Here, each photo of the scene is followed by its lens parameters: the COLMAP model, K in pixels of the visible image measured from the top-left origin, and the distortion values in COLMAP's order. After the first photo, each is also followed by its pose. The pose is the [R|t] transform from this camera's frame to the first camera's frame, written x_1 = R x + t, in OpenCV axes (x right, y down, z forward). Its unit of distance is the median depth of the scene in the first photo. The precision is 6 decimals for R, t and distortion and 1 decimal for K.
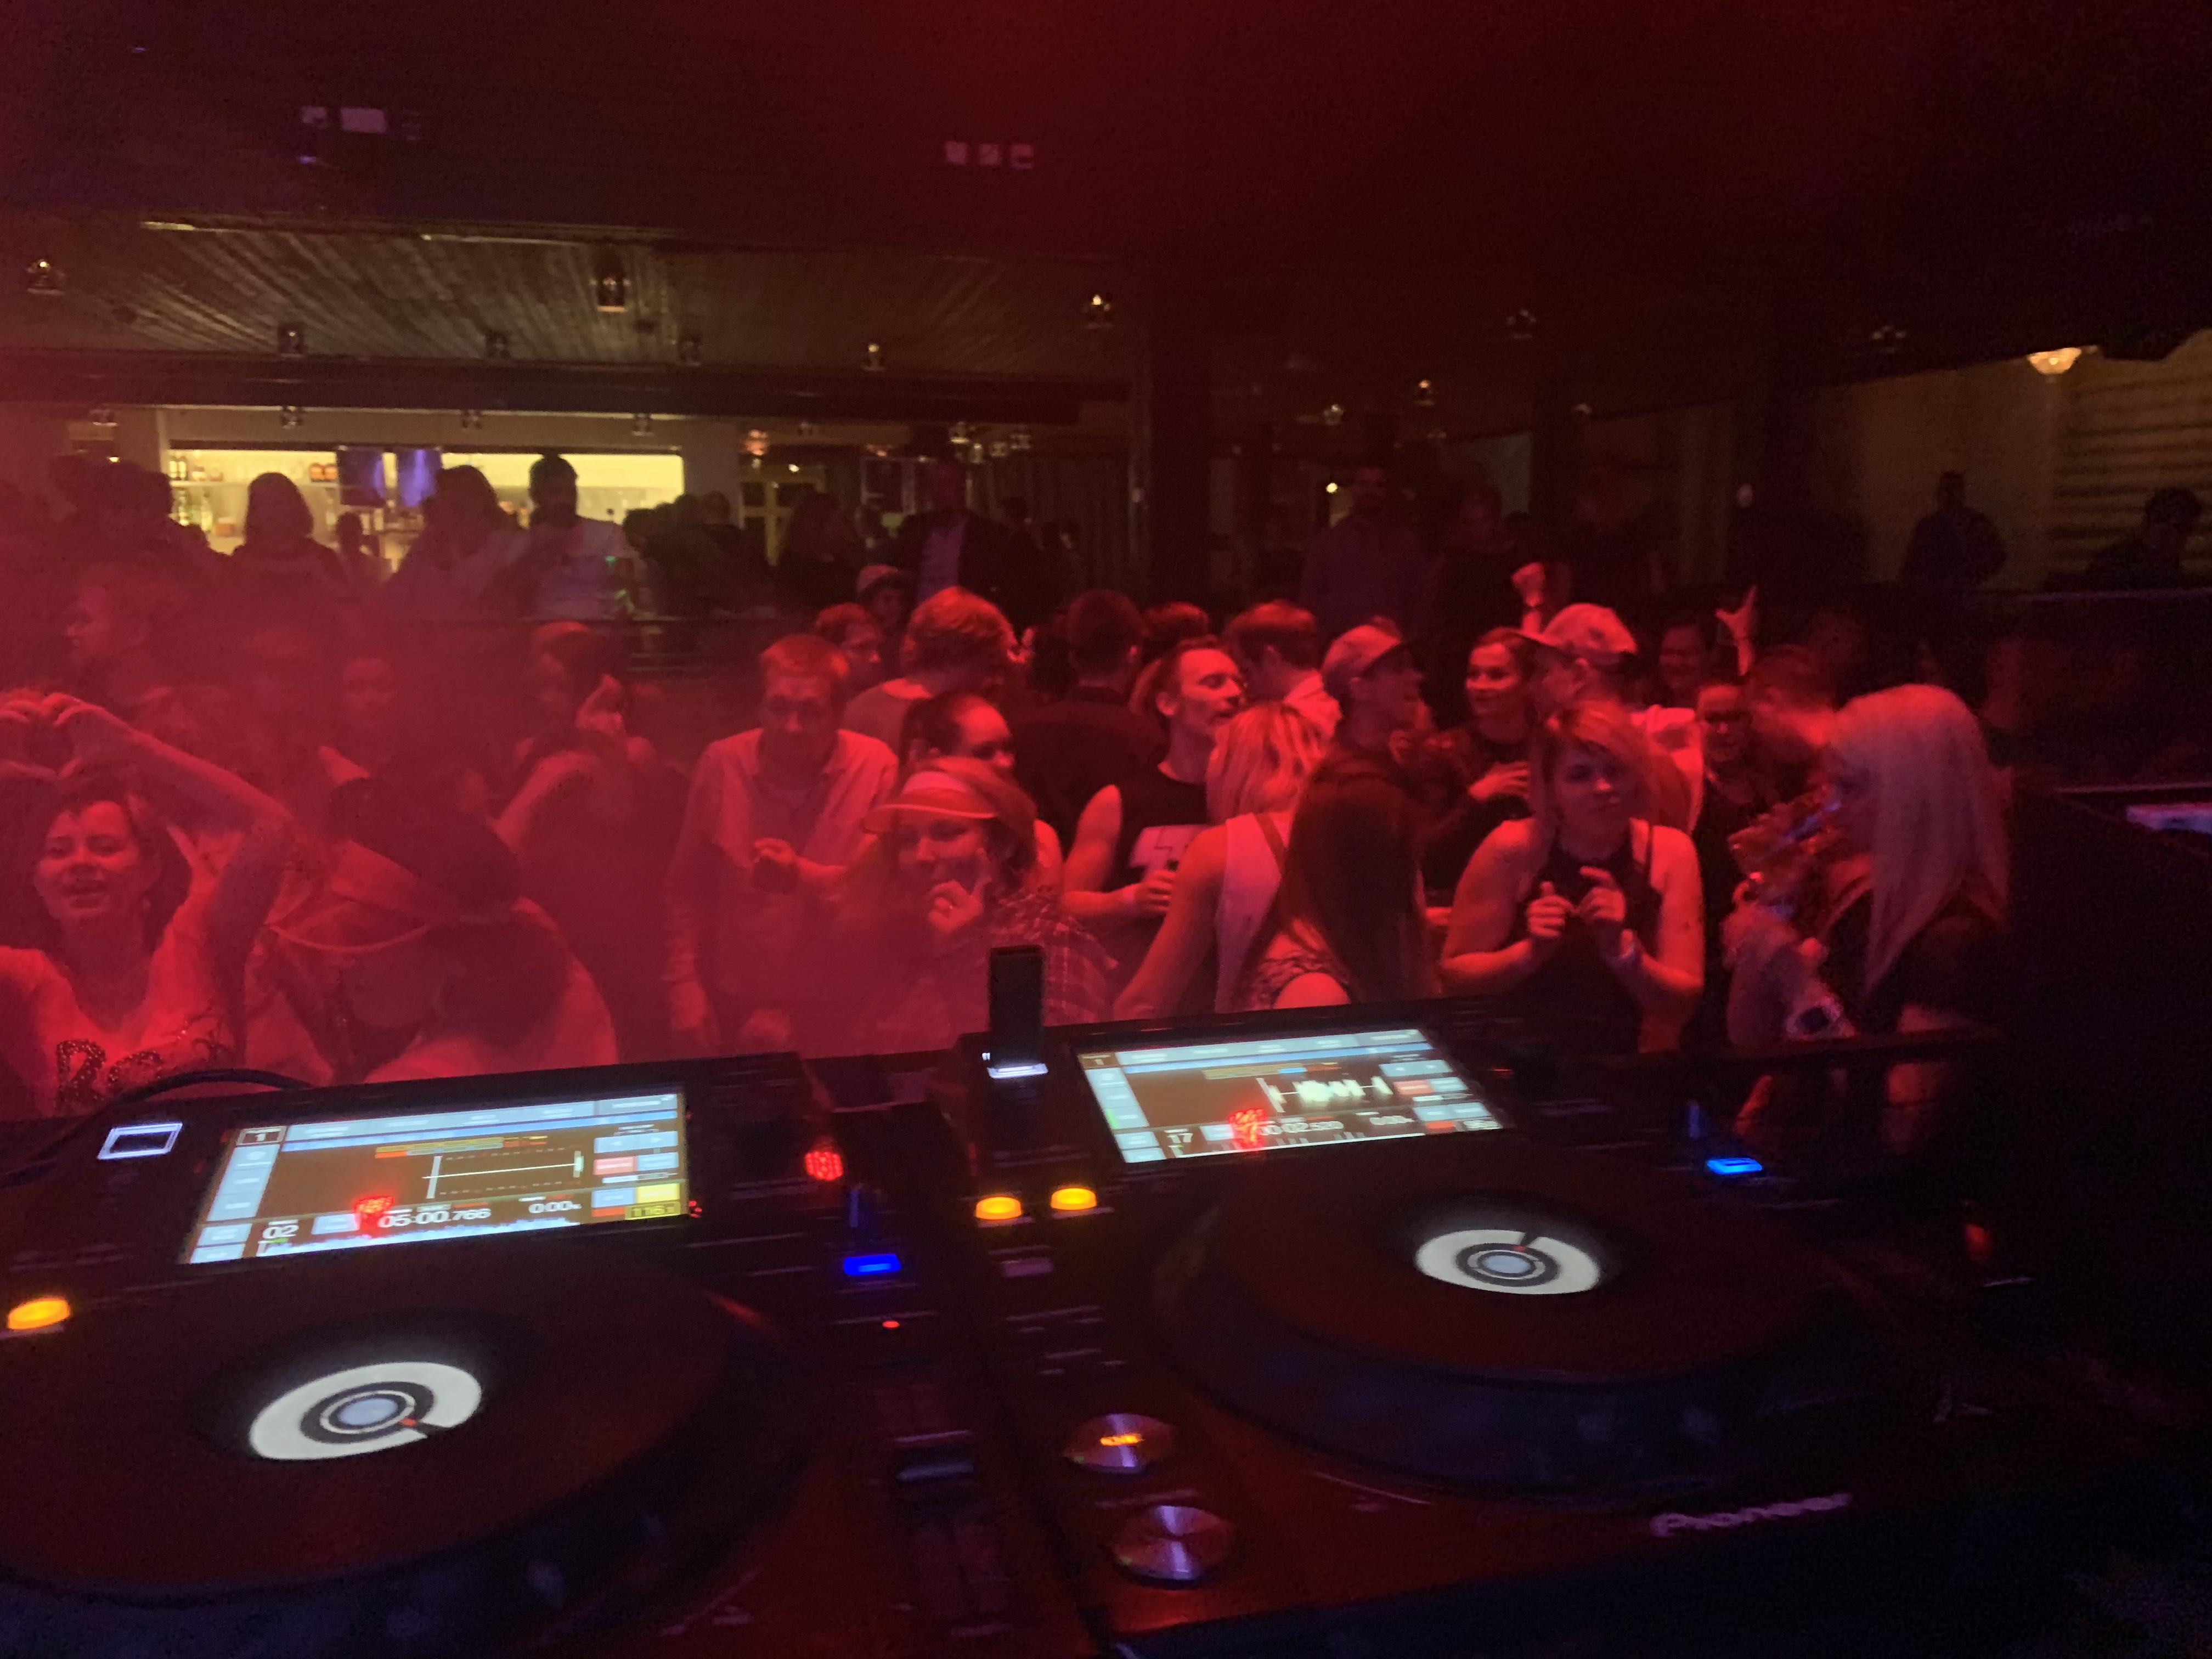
lens RADIAL K [[1675.8, 0, 1106.6], [0, 1675.8, 828.8], [0, 0, 1]] dist [-0.005673, -0.001051]
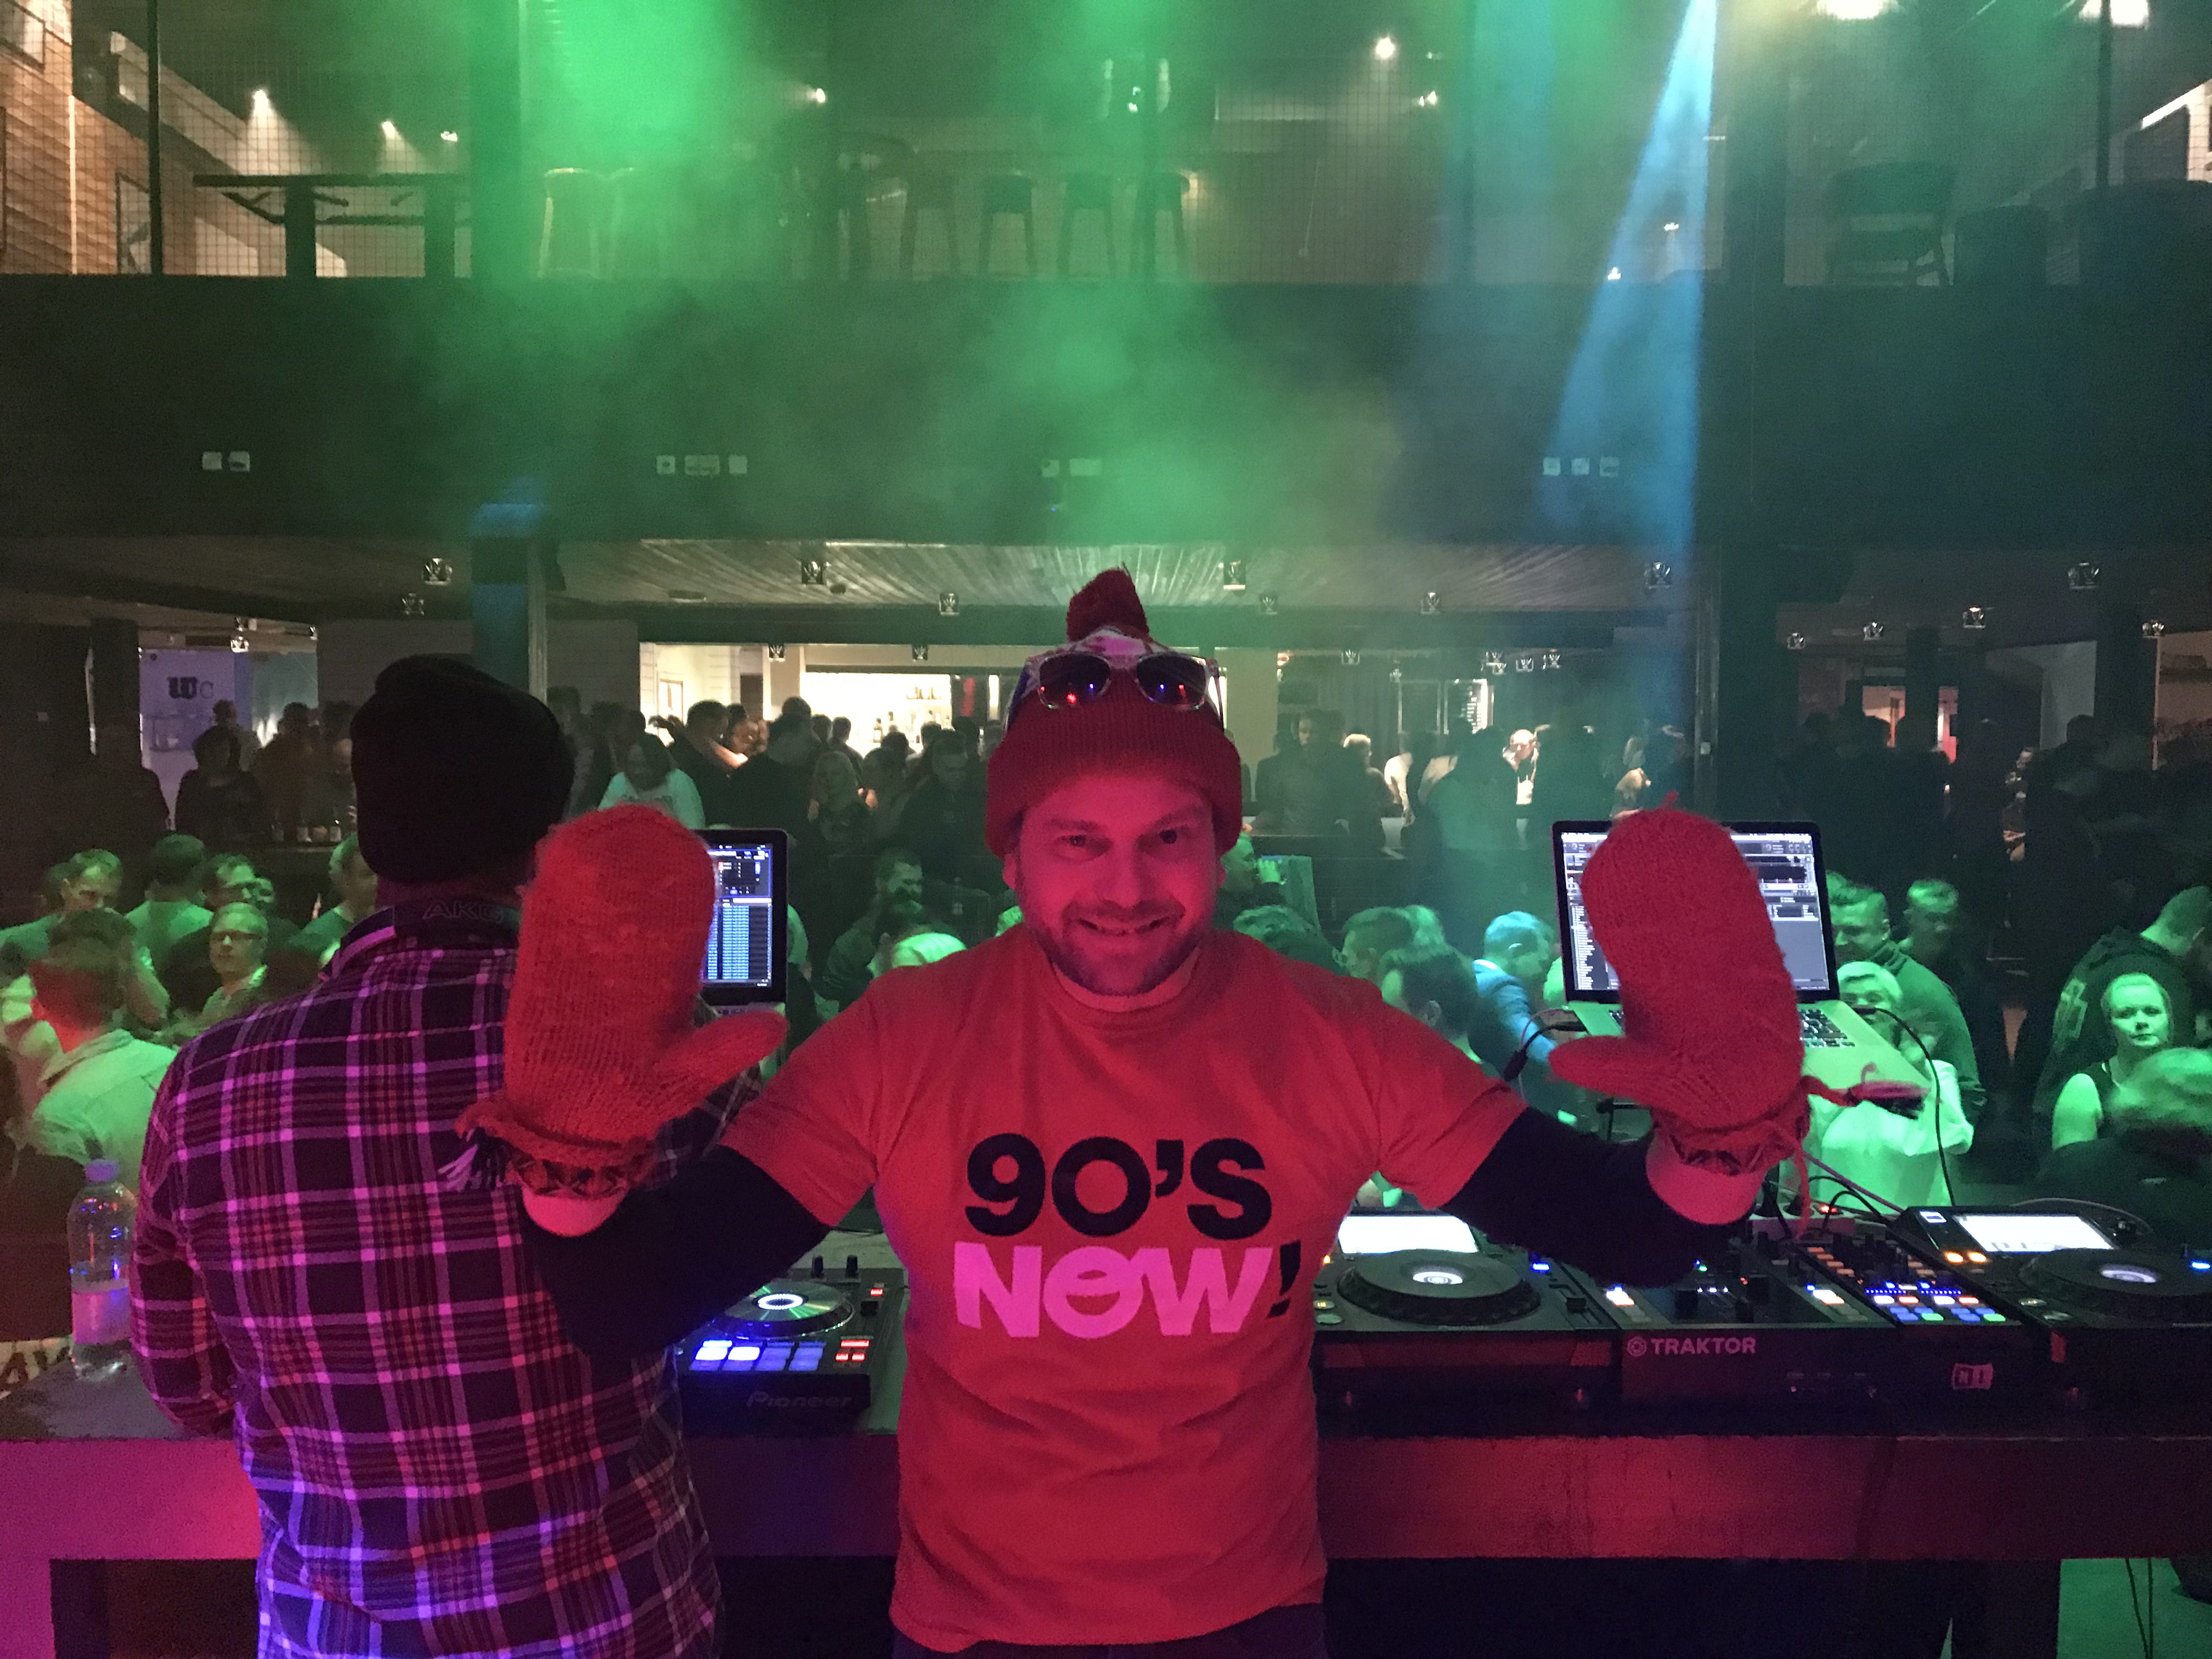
lens RADIAL K [[1804.6, 0, 1105.8], [0, 1804.6, 830.0], [0, 0, 1]] dist [0.053496, 0.003206]
pose [[0.969926, 0.021047, -0.242490, -0.061590], [-0.044104, 0.994960, -0.090053, -0.015755], [0.239372, 0.098040, 0.965965, -0.221954]]
